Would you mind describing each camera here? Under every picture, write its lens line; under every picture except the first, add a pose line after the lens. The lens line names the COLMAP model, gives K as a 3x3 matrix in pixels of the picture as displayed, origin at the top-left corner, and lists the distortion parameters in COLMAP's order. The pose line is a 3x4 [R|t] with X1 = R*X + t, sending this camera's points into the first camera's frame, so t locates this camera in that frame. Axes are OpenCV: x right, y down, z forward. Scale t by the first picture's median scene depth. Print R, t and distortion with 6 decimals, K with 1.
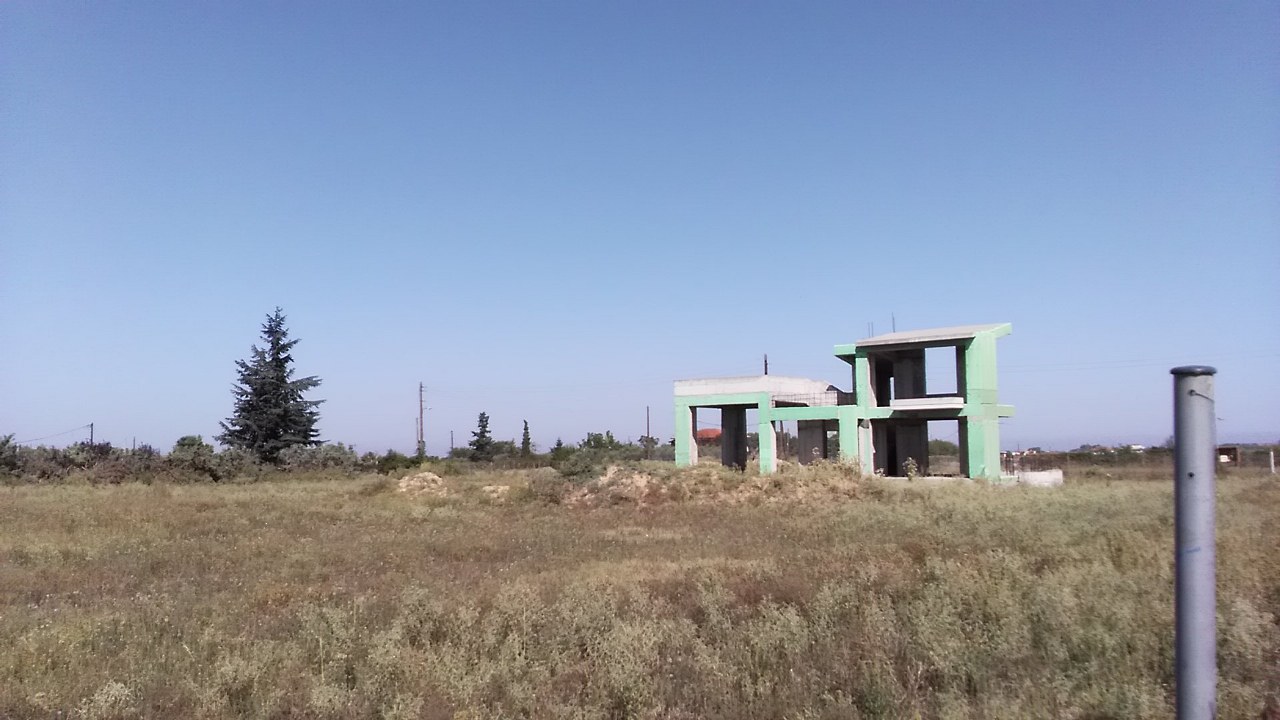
lens RADIAL K [[1045.6, 0, 671.3], [0, 1045.6, 375.5], [0, 0, 1]] dist [0.055117, -0.122659]
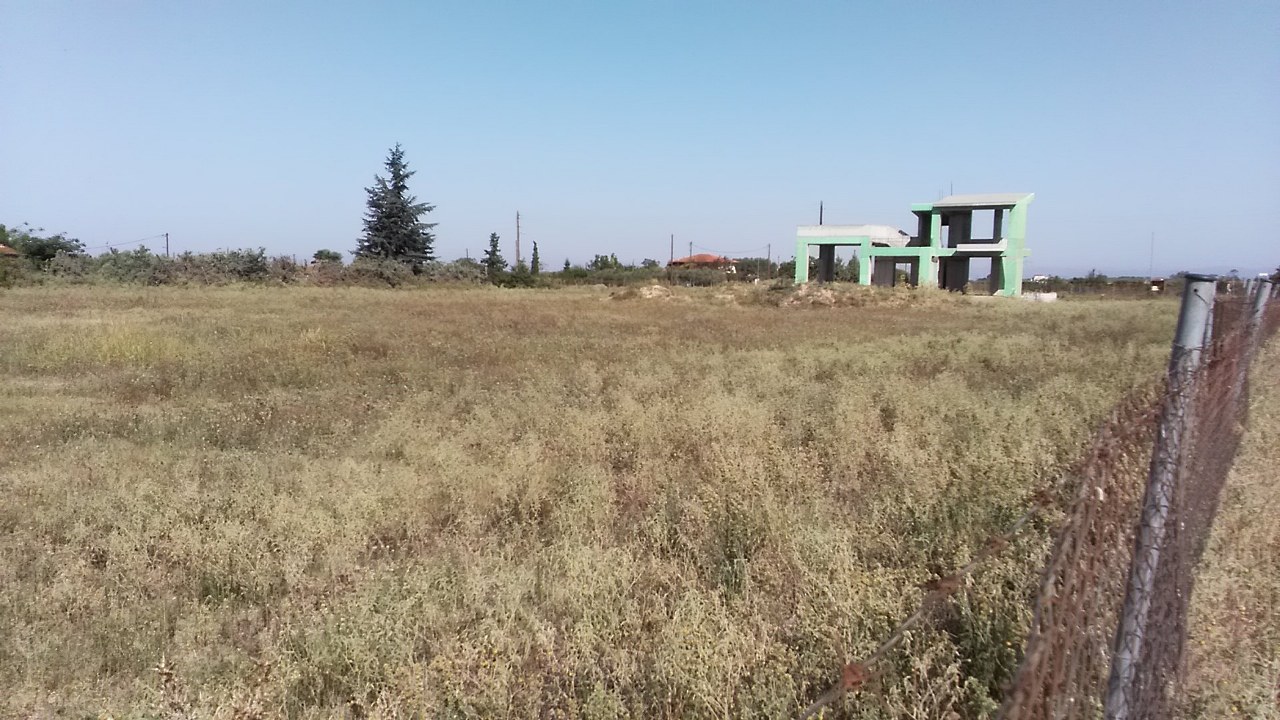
lens RADIAL K [[1045.6, 0, 676.5], [0, 1045.6, 402.3], [0, 0, 1]] dist [0.055117, -0.122659]
pose [[0.993902, 0.012475, 0.109556, -0.191734], [-0.033508, 0.980762, 0.192308, -0.016624], [-0.105050, -0.194807, 0.975200, -0.259375]]
